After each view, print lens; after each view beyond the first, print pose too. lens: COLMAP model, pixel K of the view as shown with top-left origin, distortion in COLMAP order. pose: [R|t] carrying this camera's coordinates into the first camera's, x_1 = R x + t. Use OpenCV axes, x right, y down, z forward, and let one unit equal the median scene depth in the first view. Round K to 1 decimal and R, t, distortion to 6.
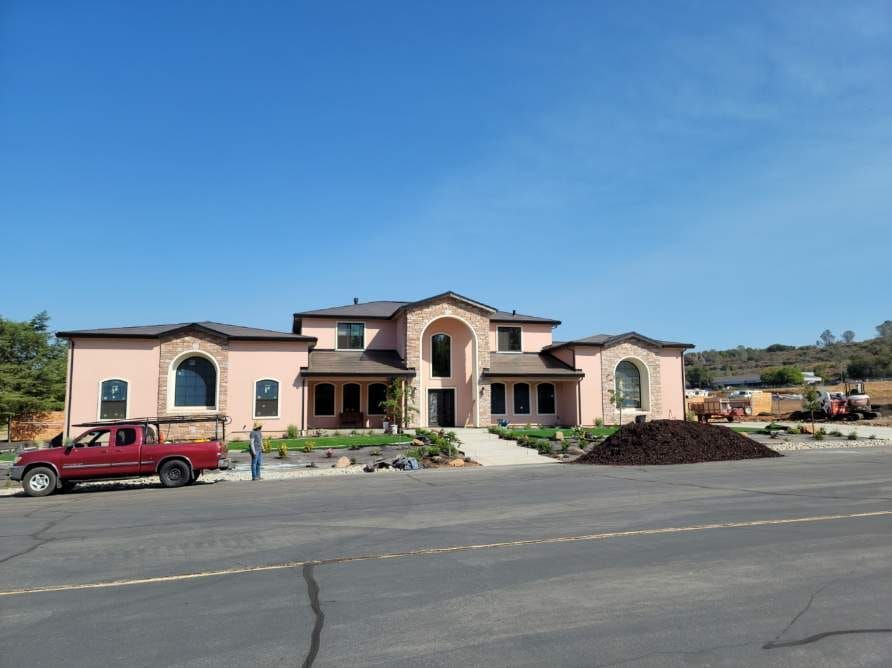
lens RADIAL K [[640.8, 0, 447.4], [0, 640.8, 332.8], [0, 0, 1]] dist [0.055331, -0.018246]
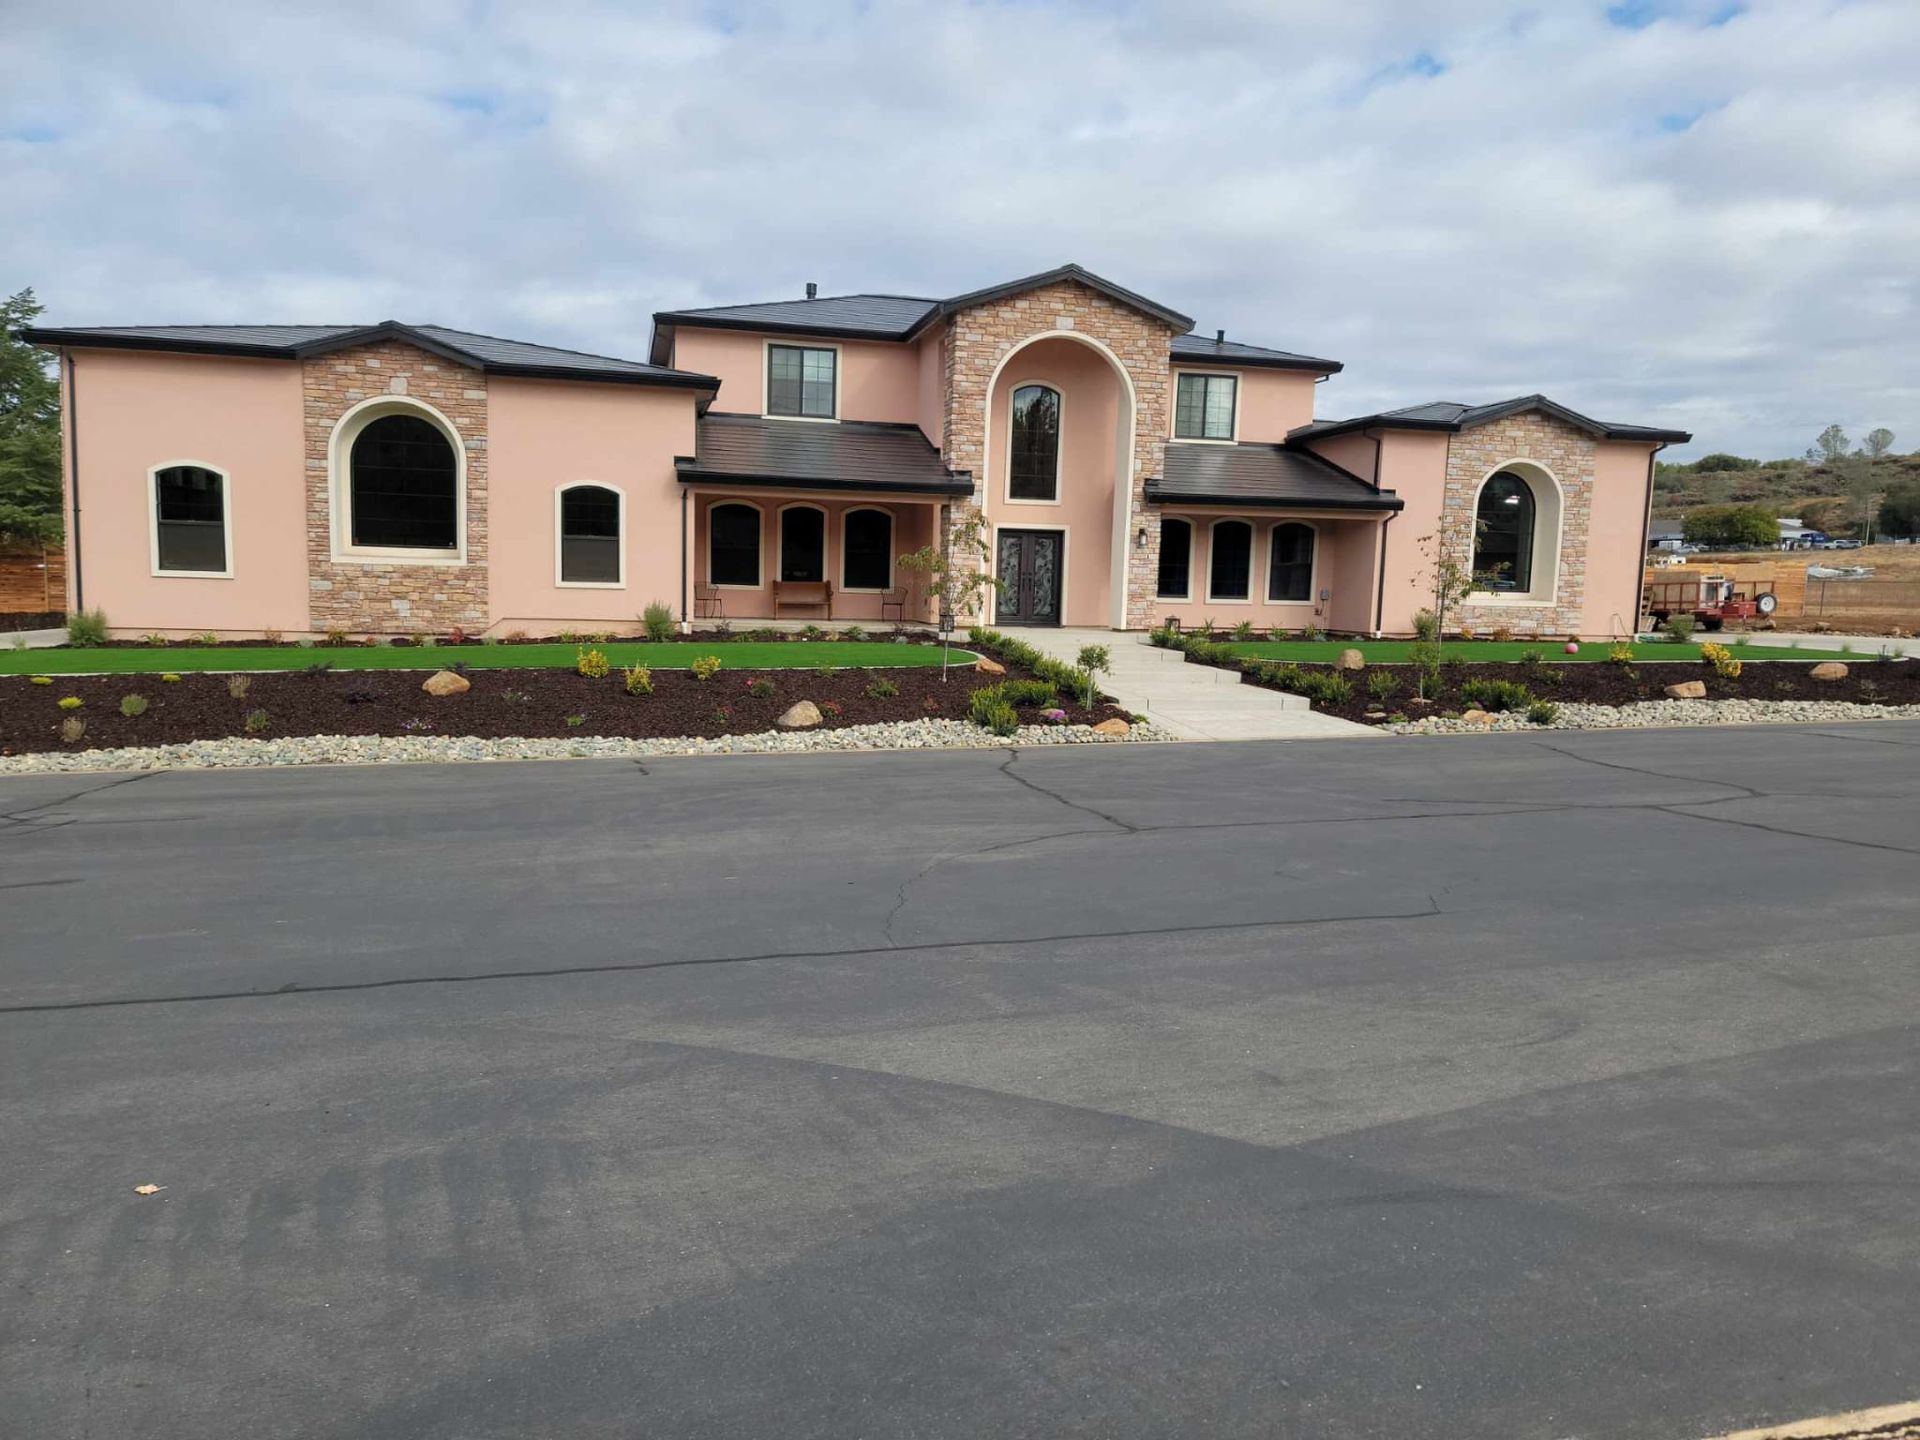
lens RADIAL K [[1379.2, 0, 961.9], [0, 1379.2, 719.4], [0, 0, 1]] dist [0.055331, -0.018246]
pose [[0.999269, 0.037339, -0.008182, -0.040713], [-0.034617, 0.974756, 0.220574, 0.016182], [0.016211, -0.220130, 0.975336, 0.145751]]
